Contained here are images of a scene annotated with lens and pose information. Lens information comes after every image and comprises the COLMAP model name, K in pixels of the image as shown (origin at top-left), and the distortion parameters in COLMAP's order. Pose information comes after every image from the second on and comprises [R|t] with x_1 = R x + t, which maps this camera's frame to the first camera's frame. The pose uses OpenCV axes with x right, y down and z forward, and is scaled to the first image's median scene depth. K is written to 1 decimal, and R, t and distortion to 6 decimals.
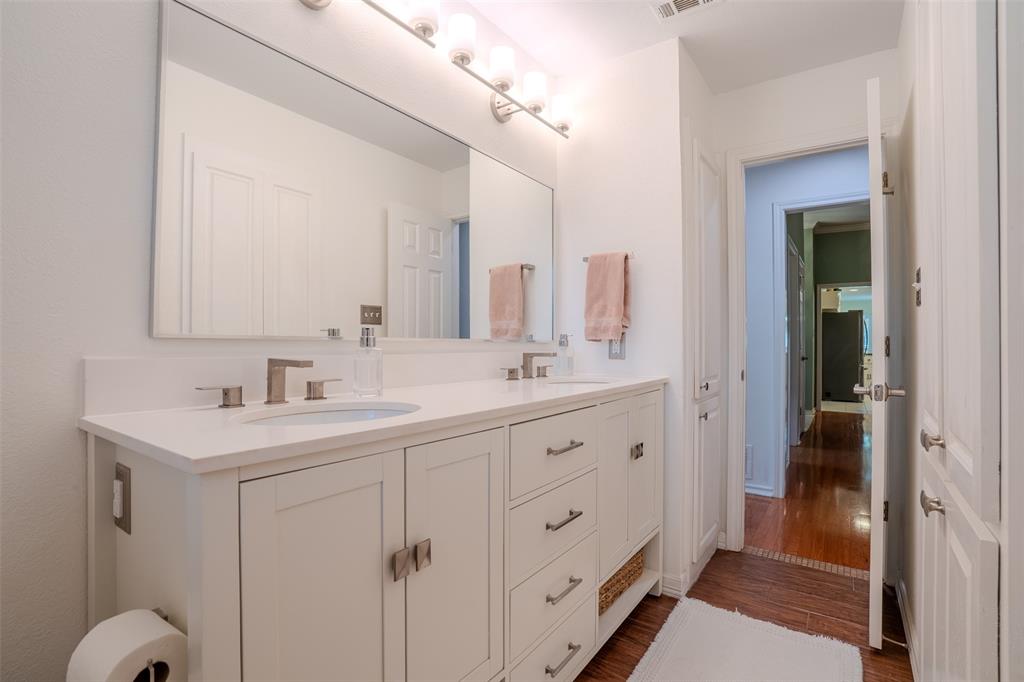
lens RADIAL K [[479.1, 0, 514.5], [0, 479.1, 336.6], [0, 0, 1]] dist [-0.073395, 0.028587]
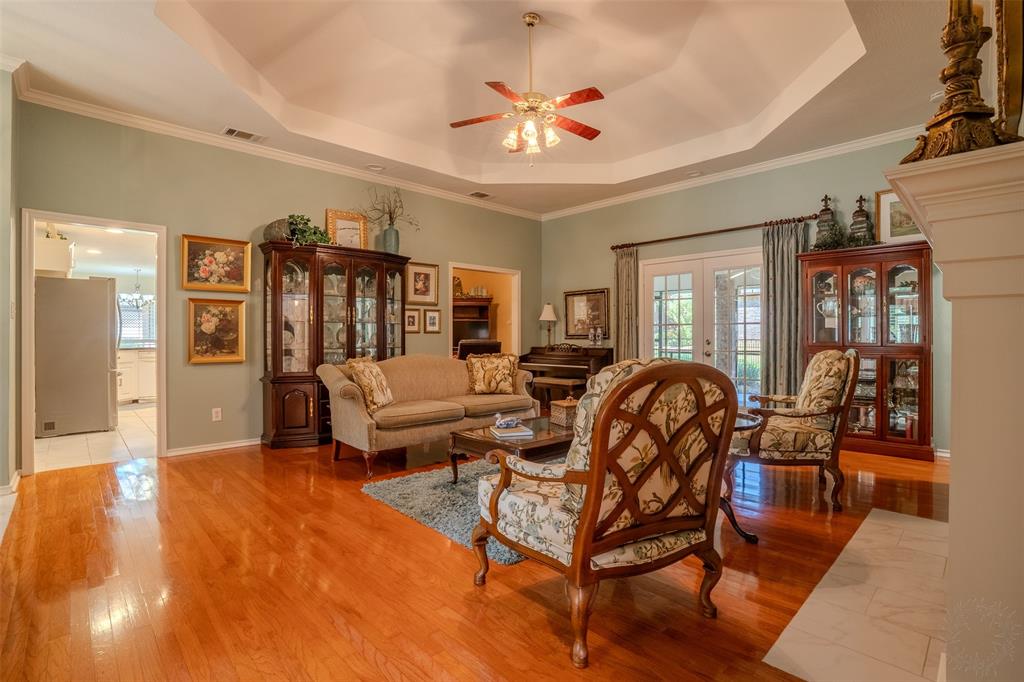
lens RADIAL K [[479.1, 0, 514.5], [0, 479.1, 336.6], [0, 0, 1]] dist [-0.073395, 0.028587]
pose [[0.175921, -0.009892, 0.984355, 0.302039], [-0.008300, 0.999899, 0.011532, 0.008962], [-0.984369, -0.010199, 0.175821, 0.460407]]
